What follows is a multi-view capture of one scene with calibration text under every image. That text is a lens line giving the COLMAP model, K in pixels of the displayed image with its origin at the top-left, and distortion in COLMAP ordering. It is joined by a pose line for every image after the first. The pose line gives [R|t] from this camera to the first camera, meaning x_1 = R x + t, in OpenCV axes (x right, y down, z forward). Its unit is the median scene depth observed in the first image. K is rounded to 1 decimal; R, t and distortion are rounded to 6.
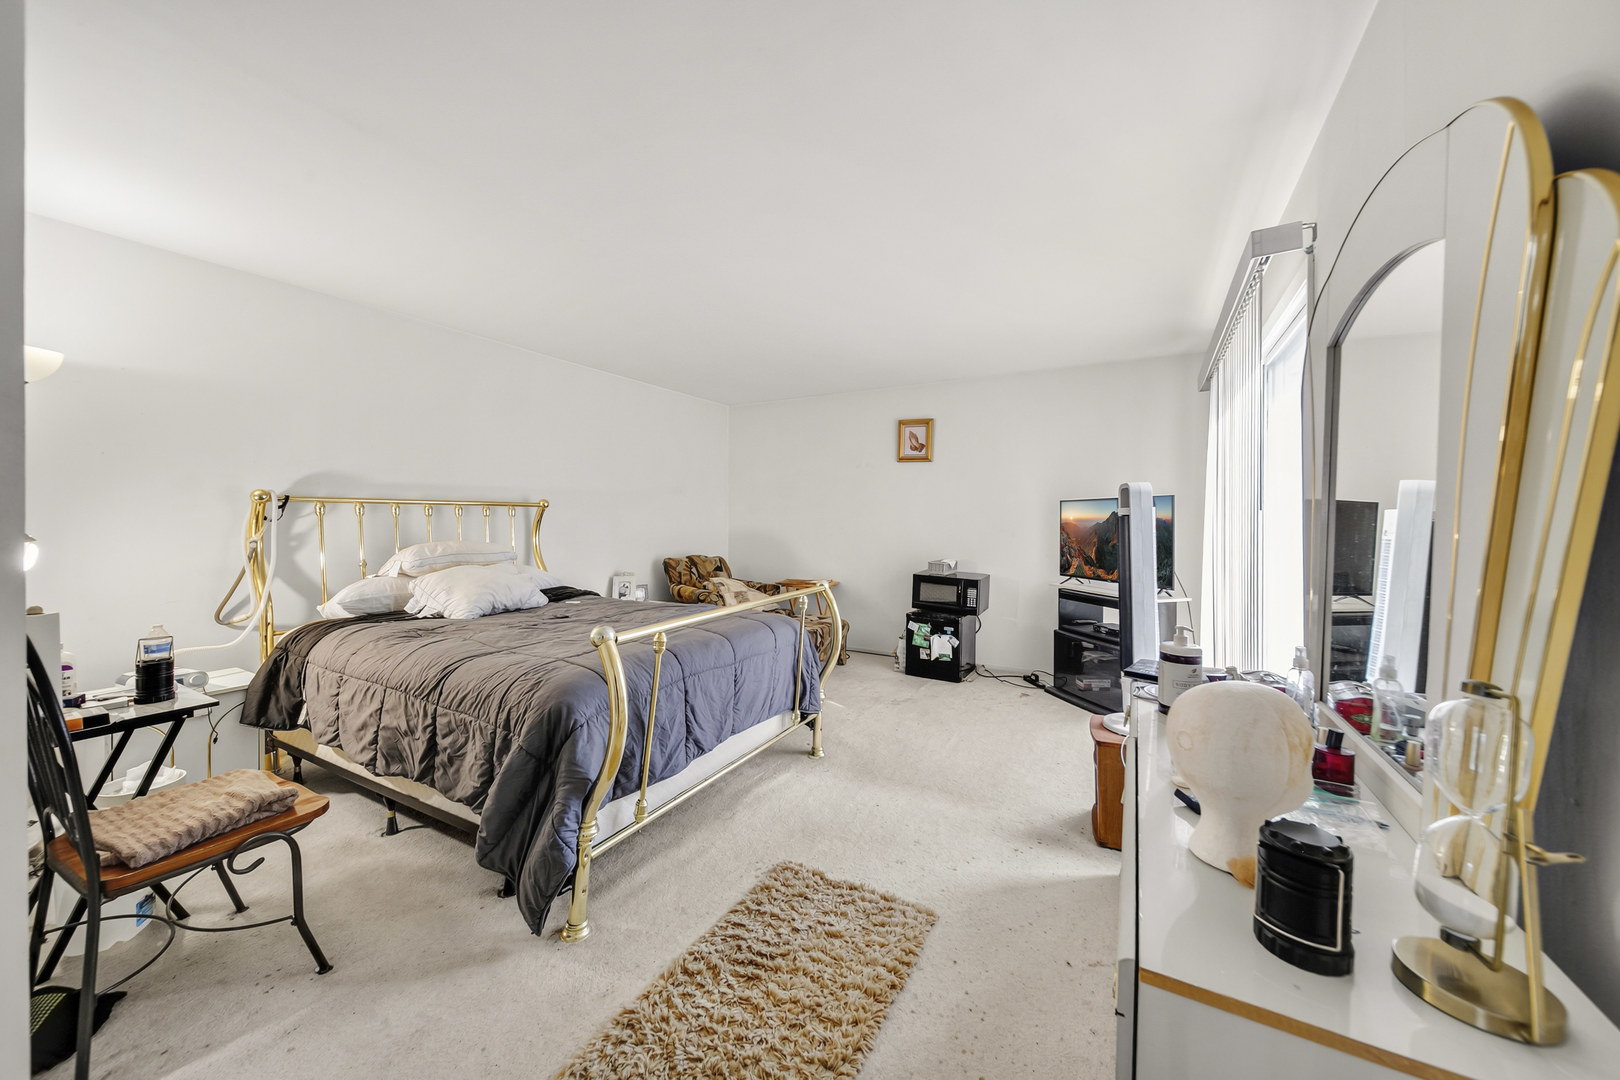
lens RADIAL K [[564.6, 0, 806.8], [0, 564.6, 539.8], [0, 0, 1]] dist [0.010762, 0.000024]
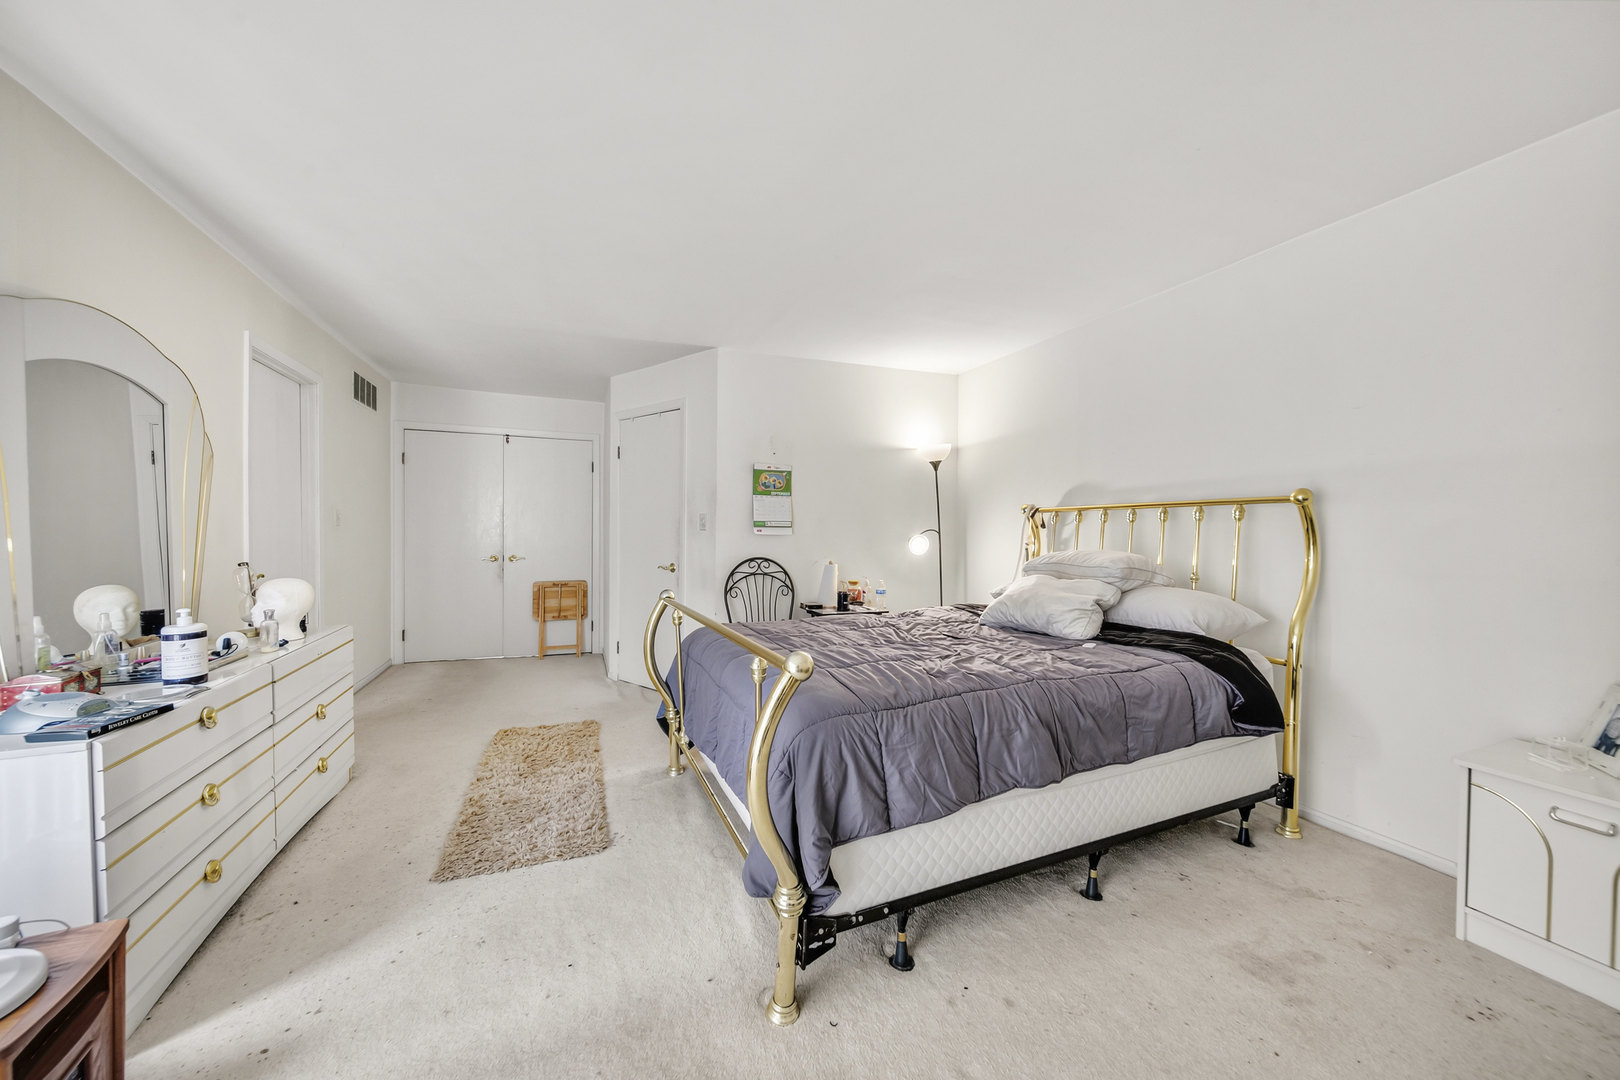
lens RADIAL K [[564.6, 0, 806.8], [0, 564.6, 539.8], [0, 0, 1]] dist [0.010762, 0.000024]
pose [[-0.603384, 0.011037, -0.797374, 0.529841], [-0.025234, 0.999139, 0.032925, -0.047660], [0.797051, 0.039987, -0.602586, 1.772375]]
